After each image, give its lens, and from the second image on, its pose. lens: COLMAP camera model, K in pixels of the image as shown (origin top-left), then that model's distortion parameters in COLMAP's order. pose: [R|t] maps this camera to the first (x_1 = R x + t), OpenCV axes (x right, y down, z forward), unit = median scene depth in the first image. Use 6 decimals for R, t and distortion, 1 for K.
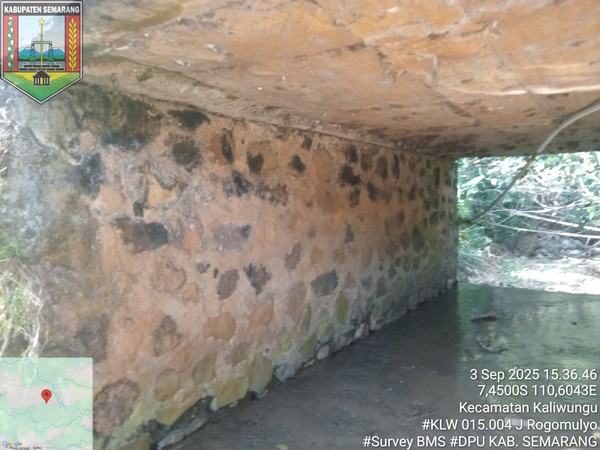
lens RADIAL K [[441.9, 0, 301.6], [0, 441.9, 222.9], [0, 0, 1]] dist [0.029800, -0.049655]
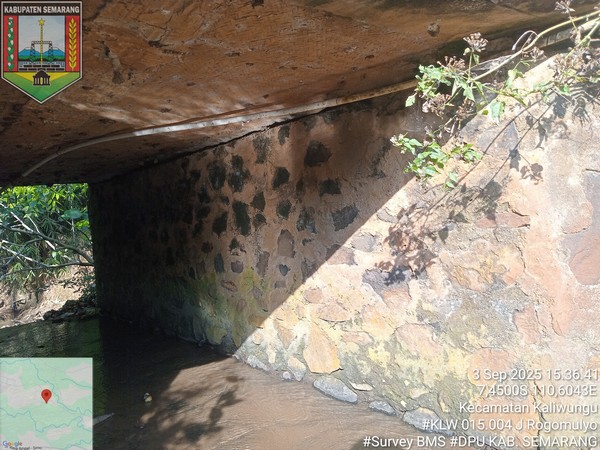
lens RADIAL K [[441.9, 0, 298.5], [0, 441.9, 224.7], [0, 0, 1]] dist [0.029800, -0.049655]
pose [[0.274919, -0.014847, 0.961353, -0.233362], [0.119917, 0.992603, -0.018964, 0.040008], [-0.953960, 0.120496, 0.274666, 0.115062]]
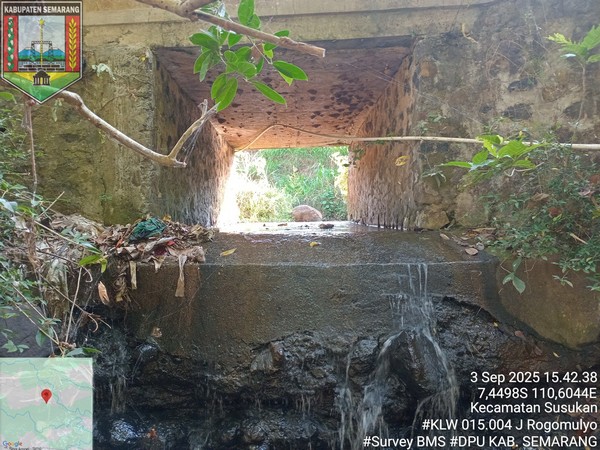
lens RADIAL K [[441.9, 0, 298.4], [0, 441.9, 226.2], [0, 0, 1]] dist [0.029800, -0.049655]
pose [[-0.823422, 0.027716, -0.566753, 1.464980], [-0.013610, 0.997554, 0.068558, 0.138871], [0.567267, 0.064166, -0.821030, 2.432997]]
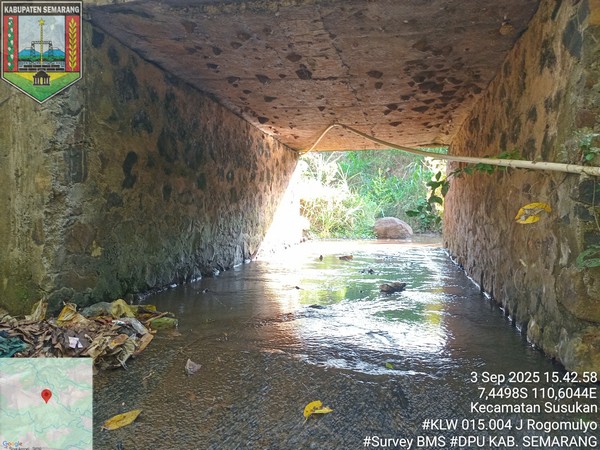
lens RADIAL K [[441.9, 0, 298.7], [0, 441.9, 223.0], [0, 0, 1]] dist [0.029800, -0.049655]
pose [[-0.932267, 0.003451, -0.361754, 1.048632], [-0.031526, 0.995376, 0.090739, 0.017558], [0.360394, 0.095998, -0.927847, 2.033476]]
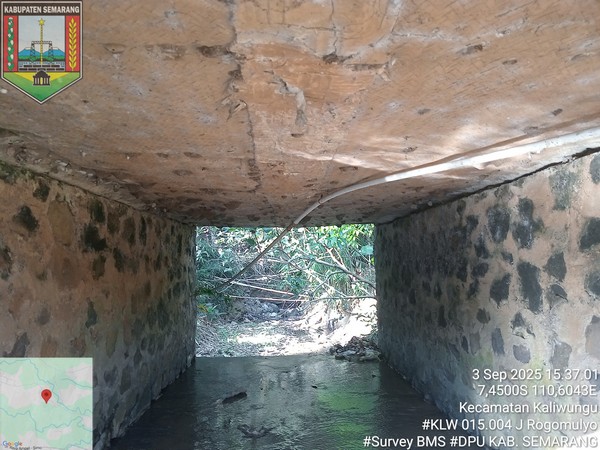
lens RADIAL K [[441.9, 0, 300.5], [0, 441.9, 226.5], [0, 0, 1]] dist [0.029800, -0.049655]
pose [[0.806817, 0.056685, 0.588076, -0.056133], [0.029868, 0.990200, -0.136422, -0.009575], [-0.590046, 0.127632, 0.797217, 0.143689]]
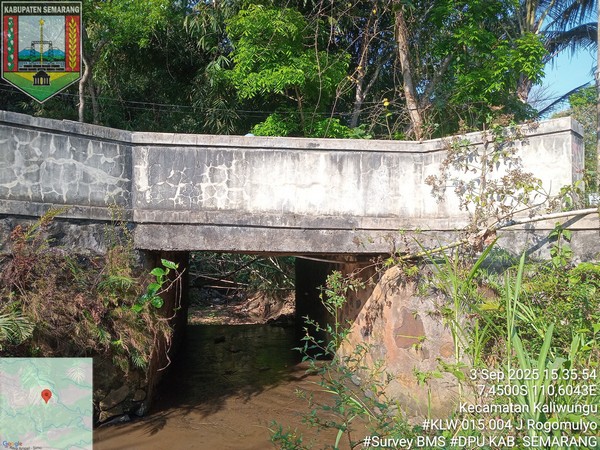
lens RADIAL K [[441.9, 0, 299.9], [0, 441.9, 224.9], [0, 0, 1]] dist [0.029800, -0.049655]
pose [[0.715381, 0.072325, 0.694982, -0.791761], [0.004115, 0.994175, -0.107697, -0.078252], [-0.698723, 0.079904, 0.710916, -0.704542]]
